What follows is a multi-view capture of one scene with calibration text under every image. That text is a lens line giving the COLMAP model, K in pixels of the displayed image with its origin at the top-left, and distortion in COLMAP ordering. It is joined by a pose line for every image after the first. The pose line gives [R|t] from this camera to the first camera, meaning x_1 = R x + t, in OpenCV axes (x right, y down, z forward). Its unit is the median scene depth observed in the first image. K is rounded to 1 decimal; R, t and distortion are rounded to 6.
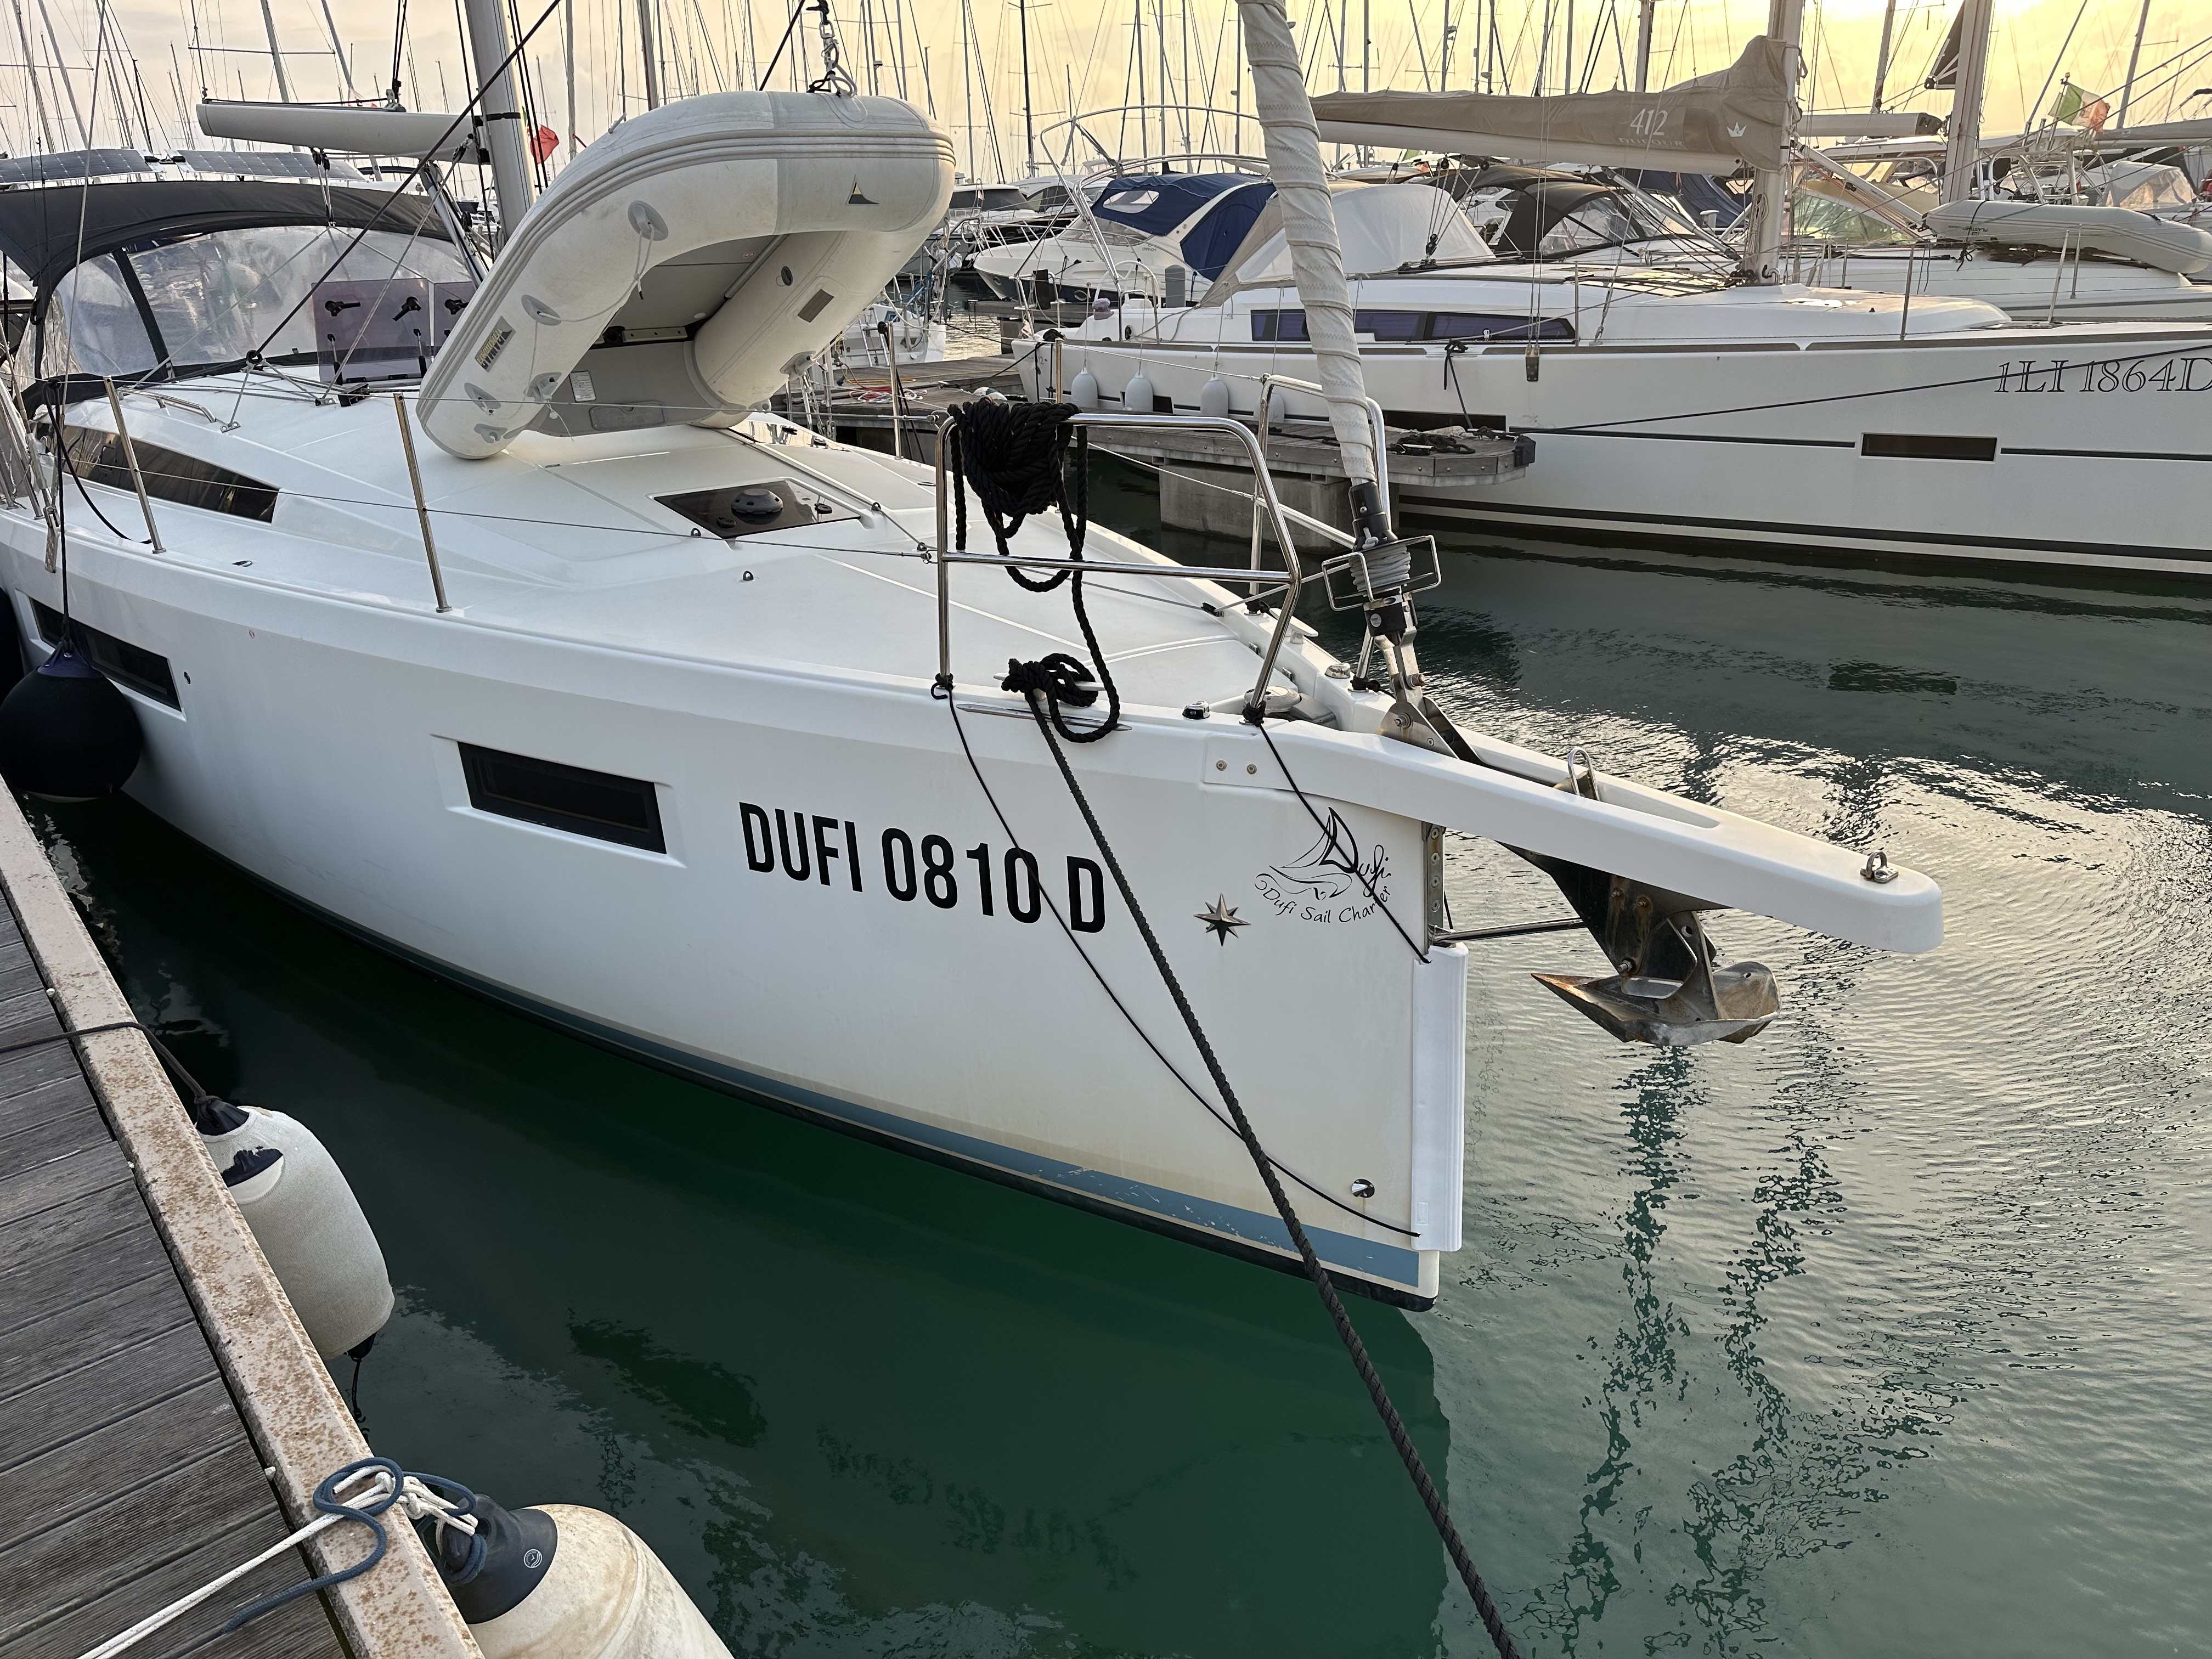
lens RADIAL K [[1570.3, 0, 1106.0], [0, 1570.3, 829.5], [0, 0, 1]] dist [-0.000553, -0.001037]
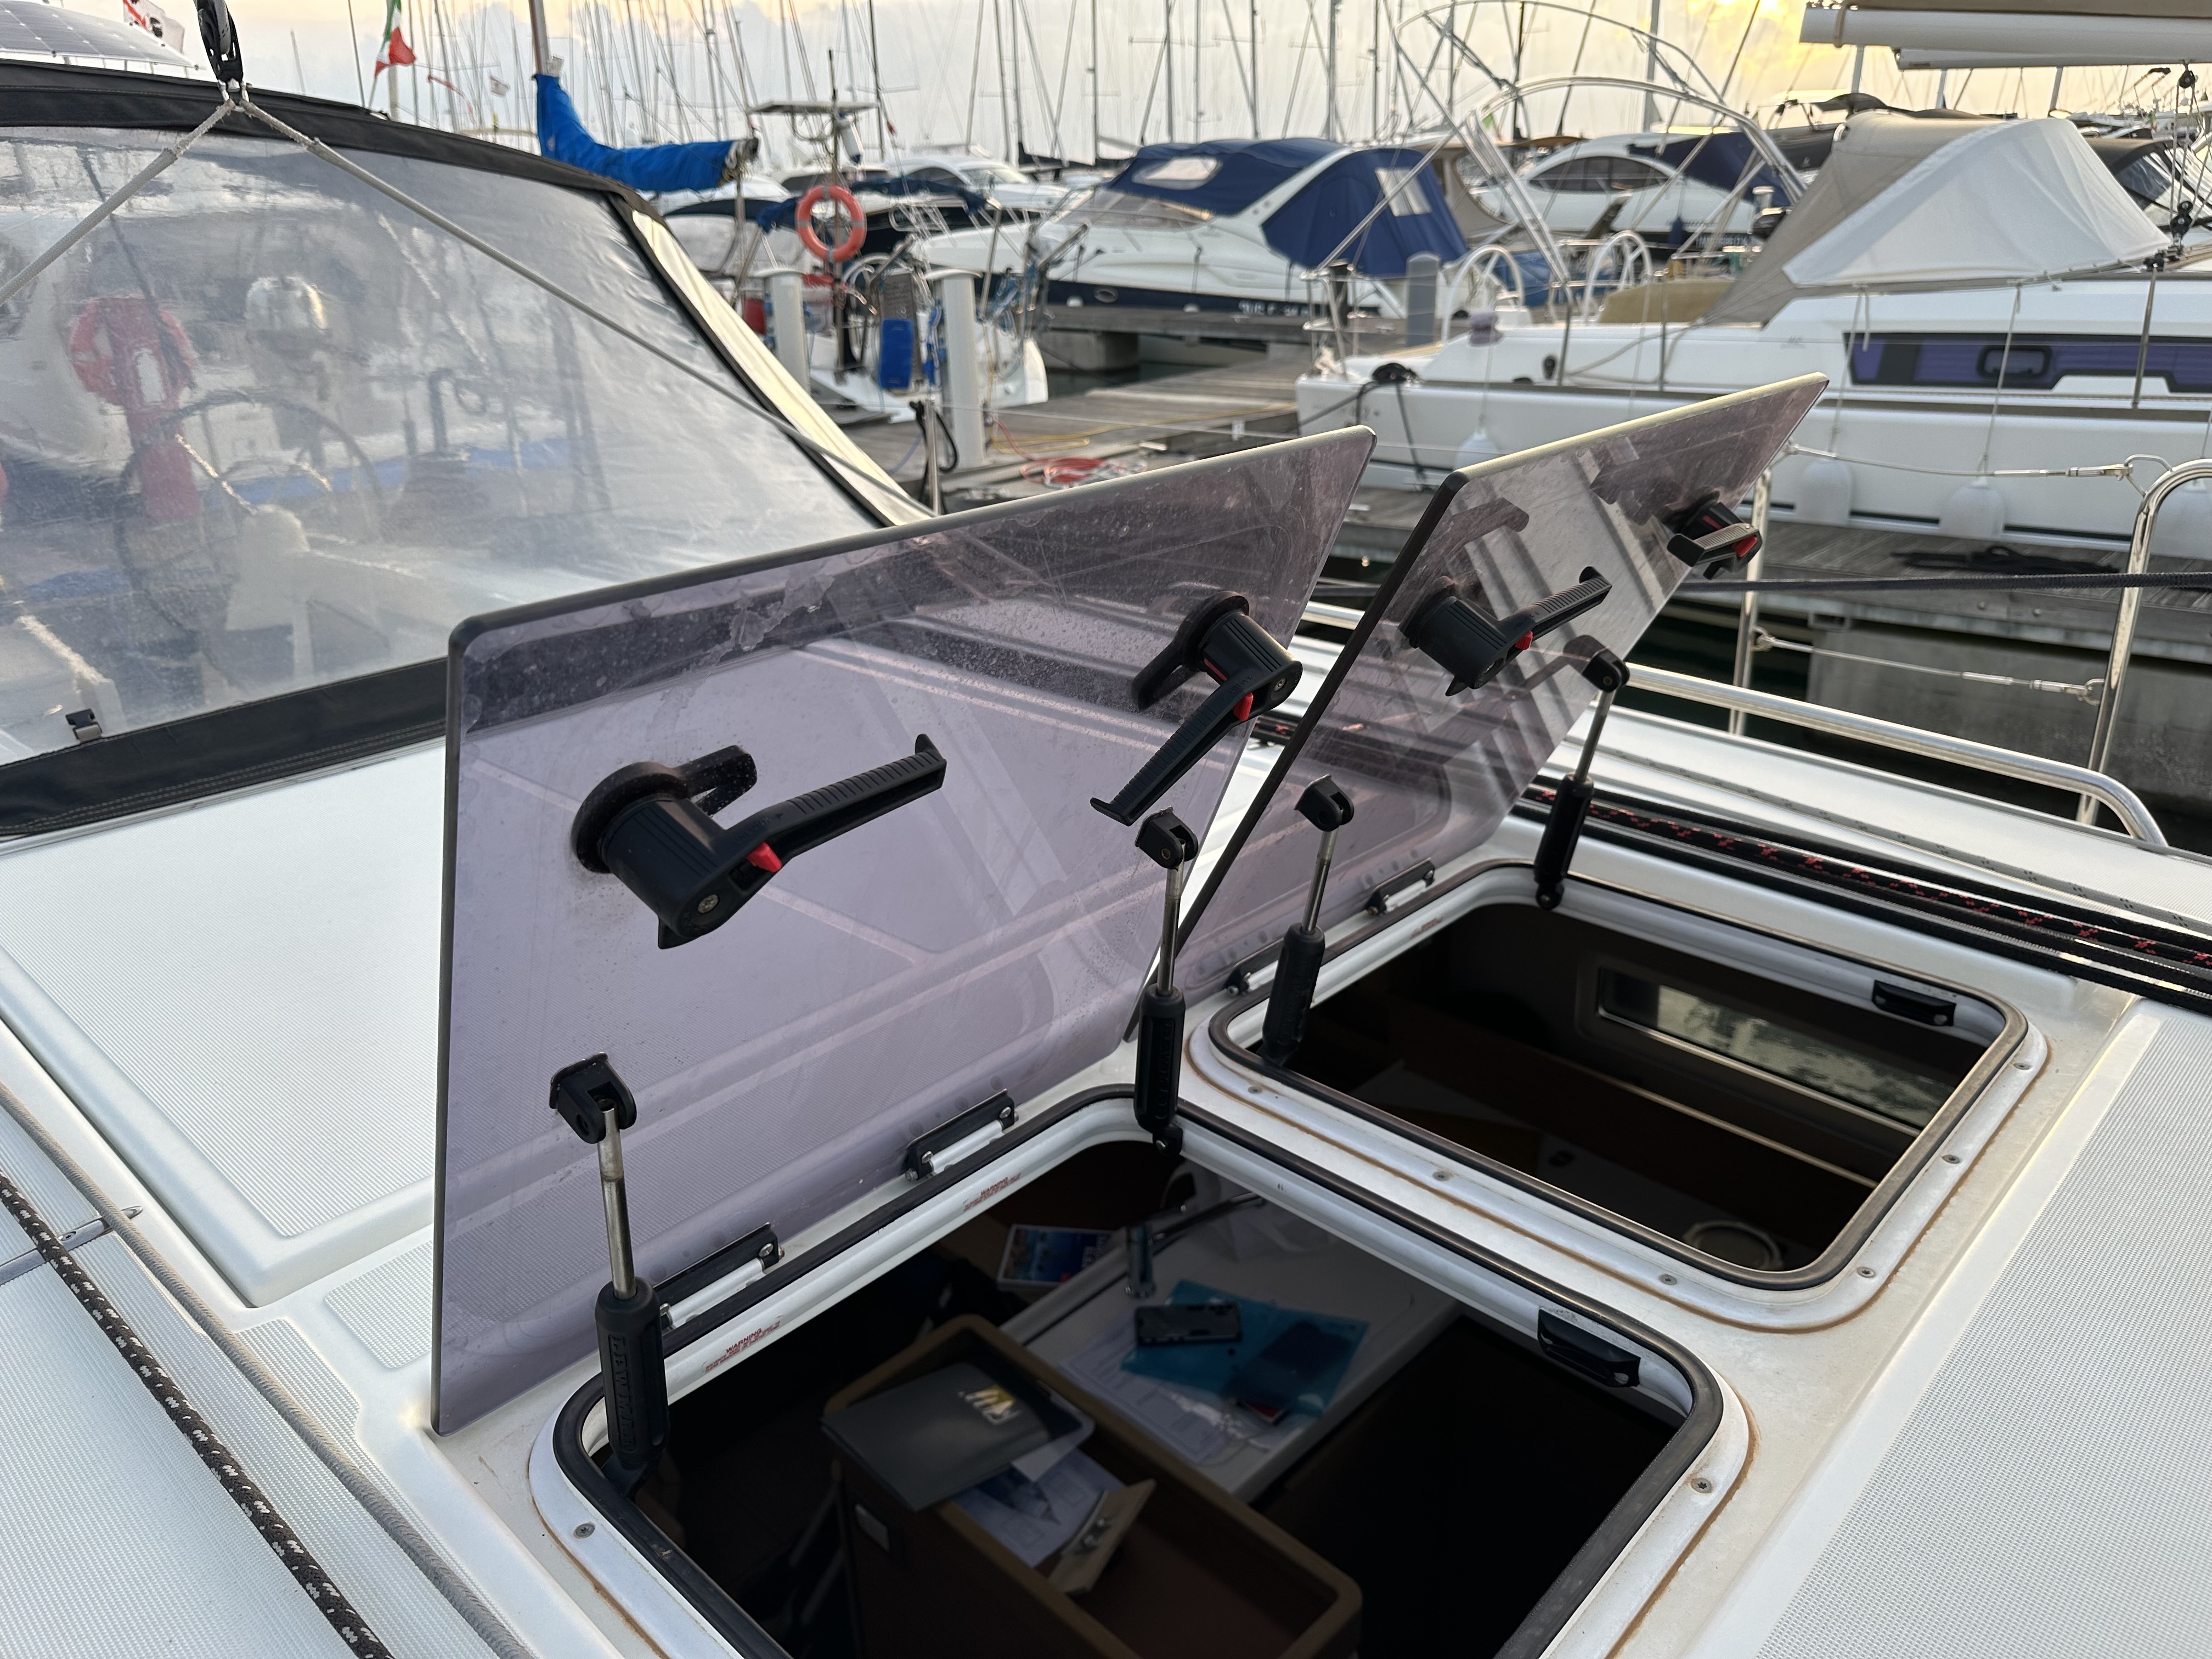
lens RADIAL K [[1570.3, 0, 1106.0], [0, 1570.3, 829.5], [0, 0, 1]] dist [-0.000553, -0.001037]
pose [[0.992993, -0.045315, 0.109144, -0.164462], [0.044605, 0.998965, 0.008937, -0.111503], [-0.109436, -0.004006, 0.993986, 0.307689]]
